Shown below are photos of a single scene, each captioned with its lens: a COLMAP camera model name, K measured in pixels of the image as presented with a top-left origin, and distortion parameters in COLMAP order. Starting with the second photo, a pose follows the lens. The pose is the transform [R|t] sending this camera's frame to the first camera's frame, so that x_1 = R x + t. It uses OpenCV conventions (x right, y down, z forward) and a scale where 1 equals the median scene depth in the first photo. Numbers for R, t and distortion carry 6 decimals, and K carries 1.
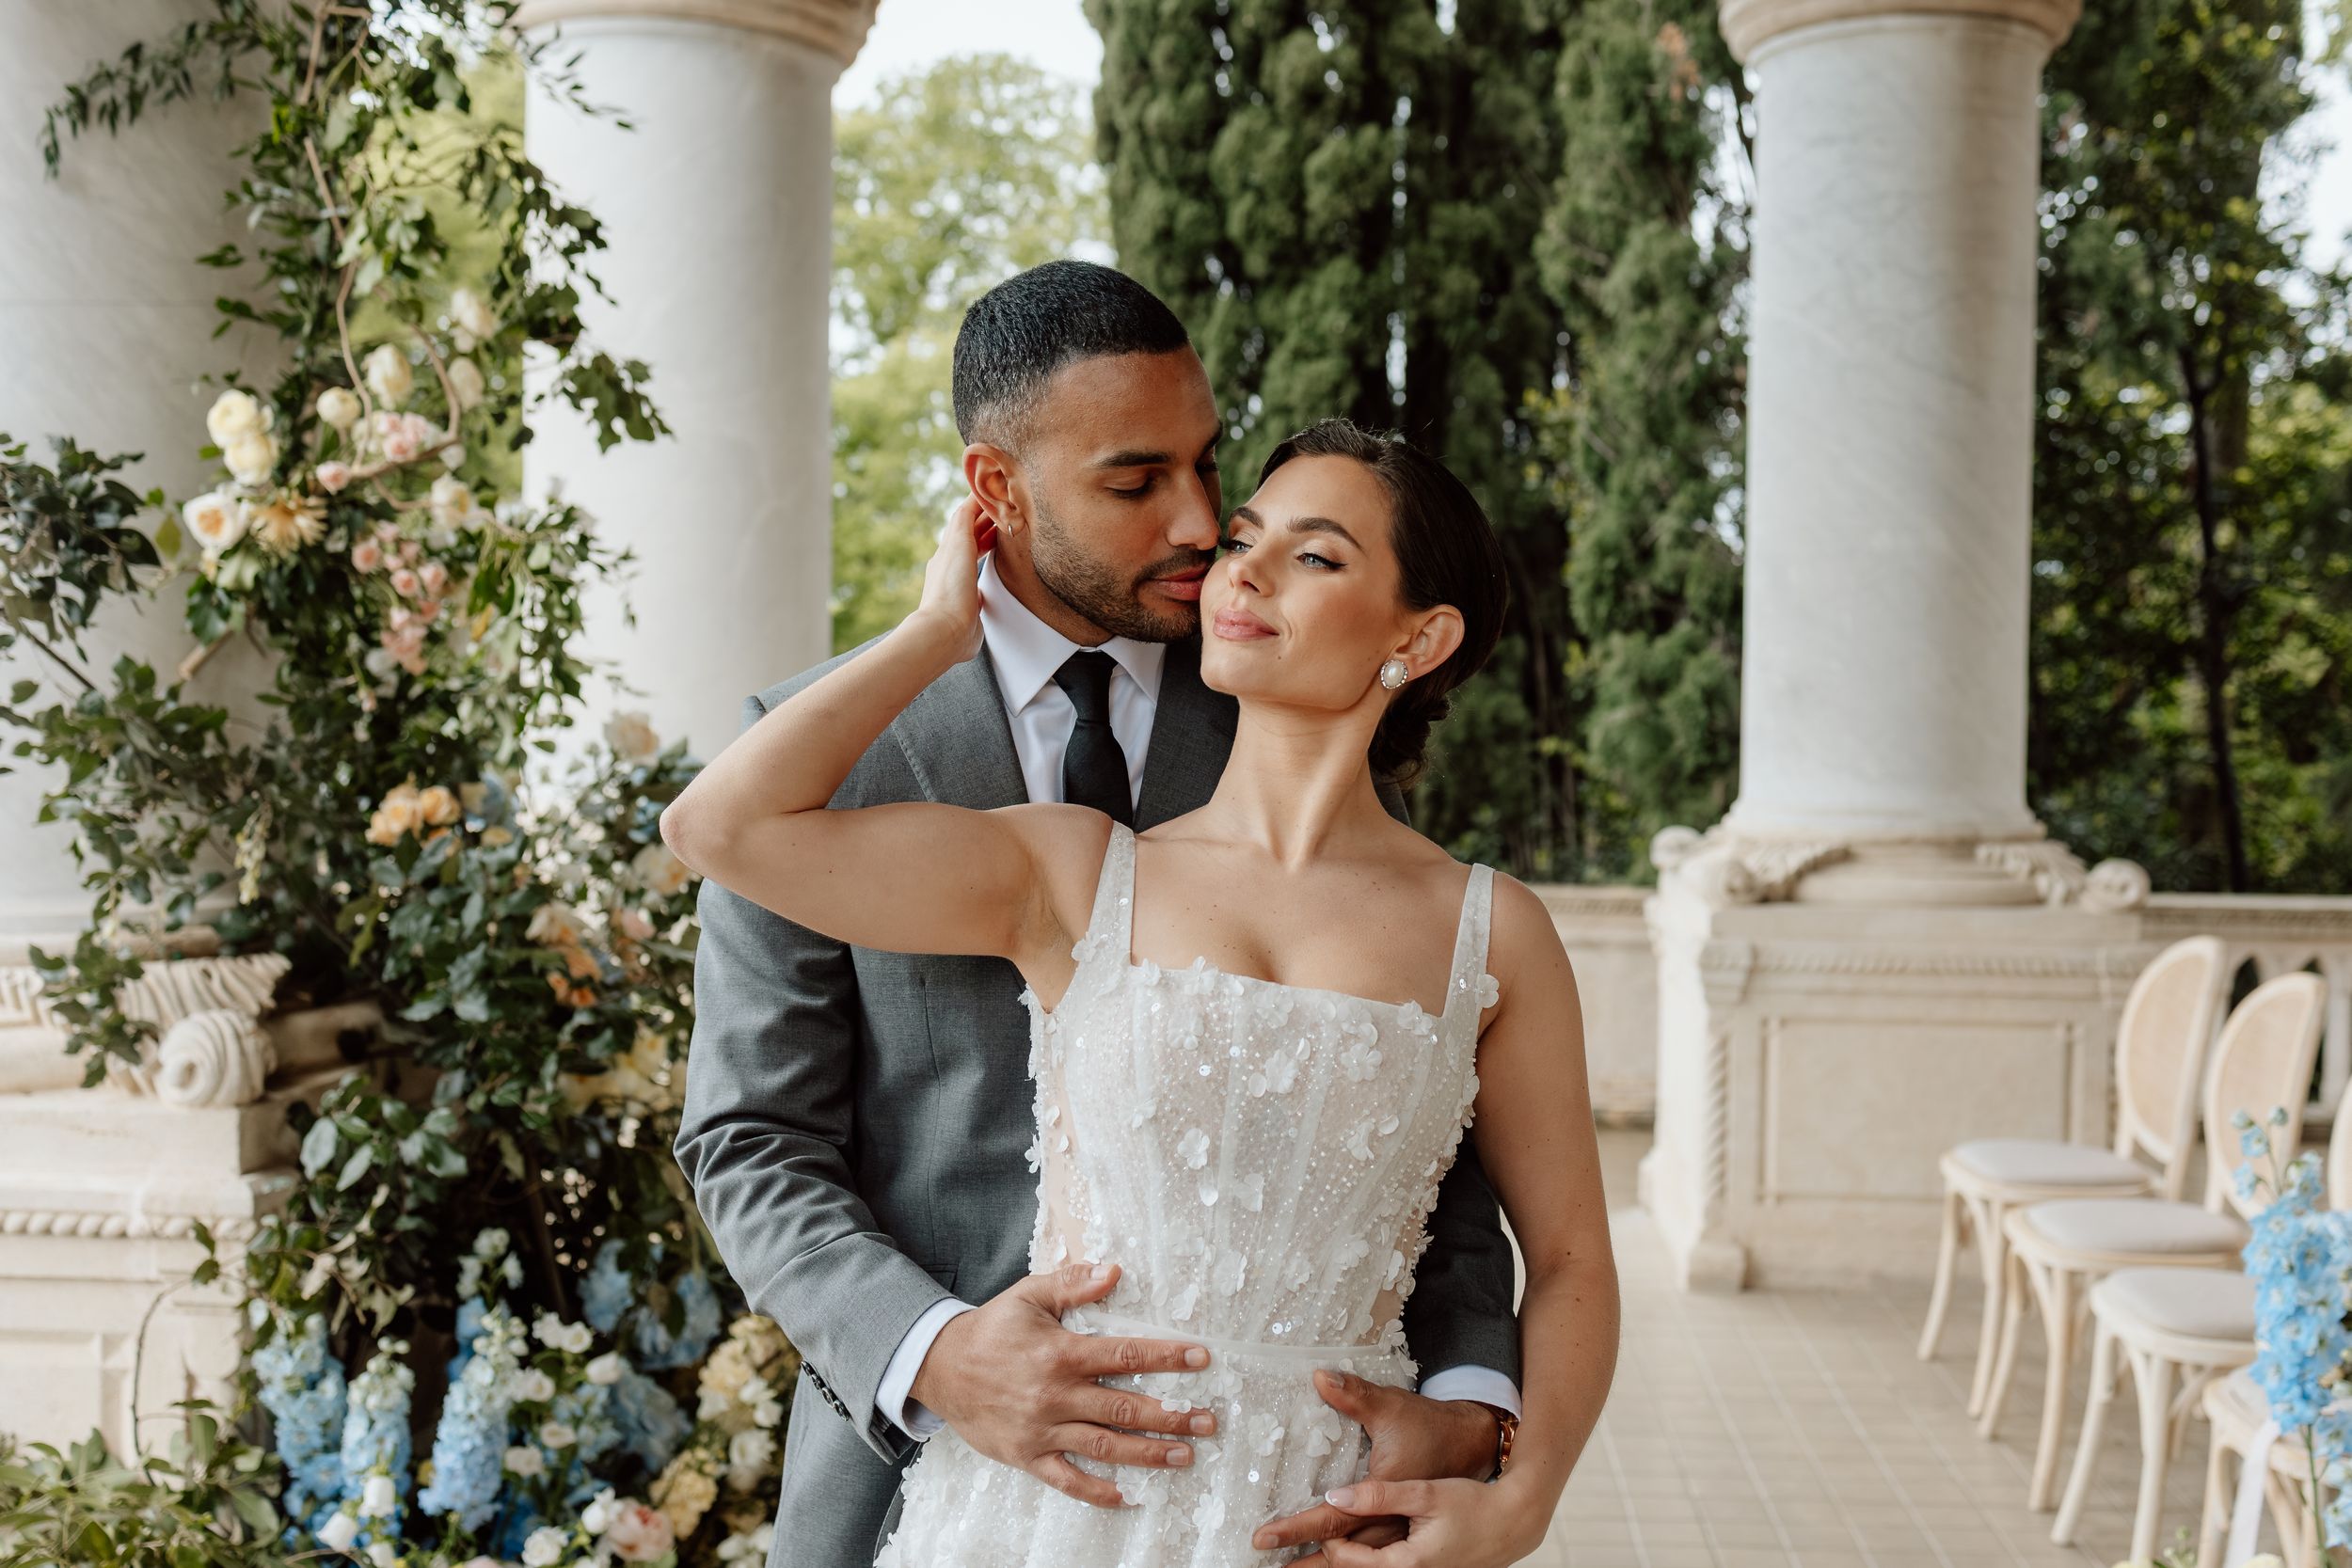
lens RADIAL K [[2474.1, 0, 1175.9], [0, 2474.1, 618.1], [0, 0, 1]] dist [0.002876, 0.847945]
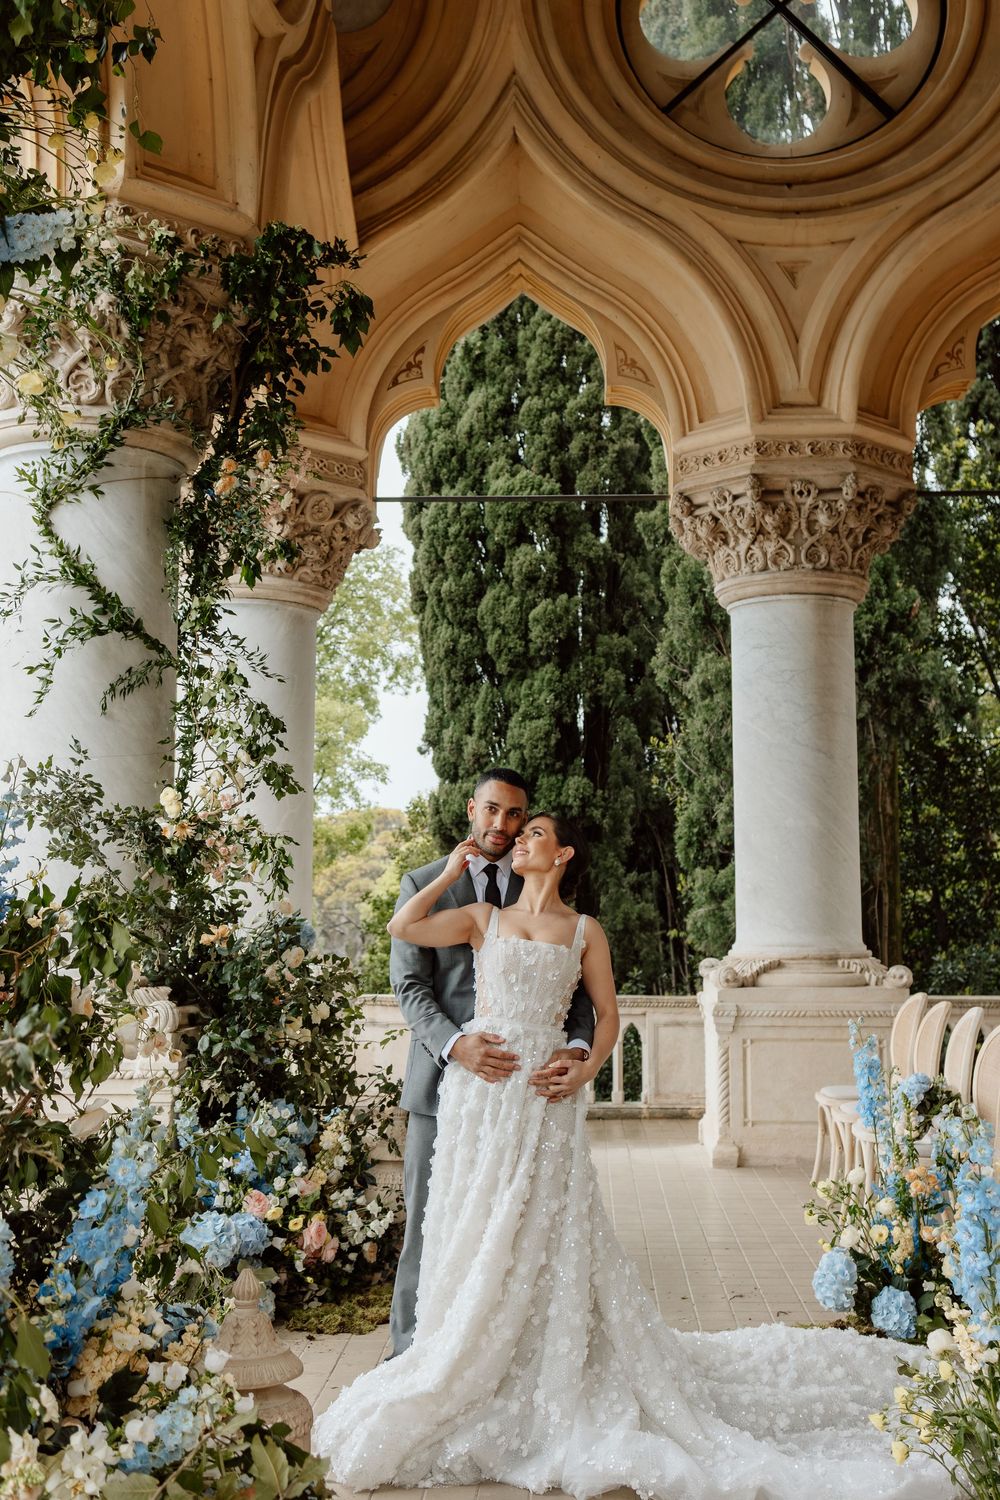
lens RADIAL K [[1578.0, 0, 503.0], [0, 1578.0, 773.5], [0, 0, 1]] dist [0.002876, 0.847945]
pose [[0.999295, -0.012027, 0.035556, -0.012157], [0.014034, 0.998289, -0.056765, 0.001069], [-0.034812, 0.057224, 0.997754, -0.203783]]
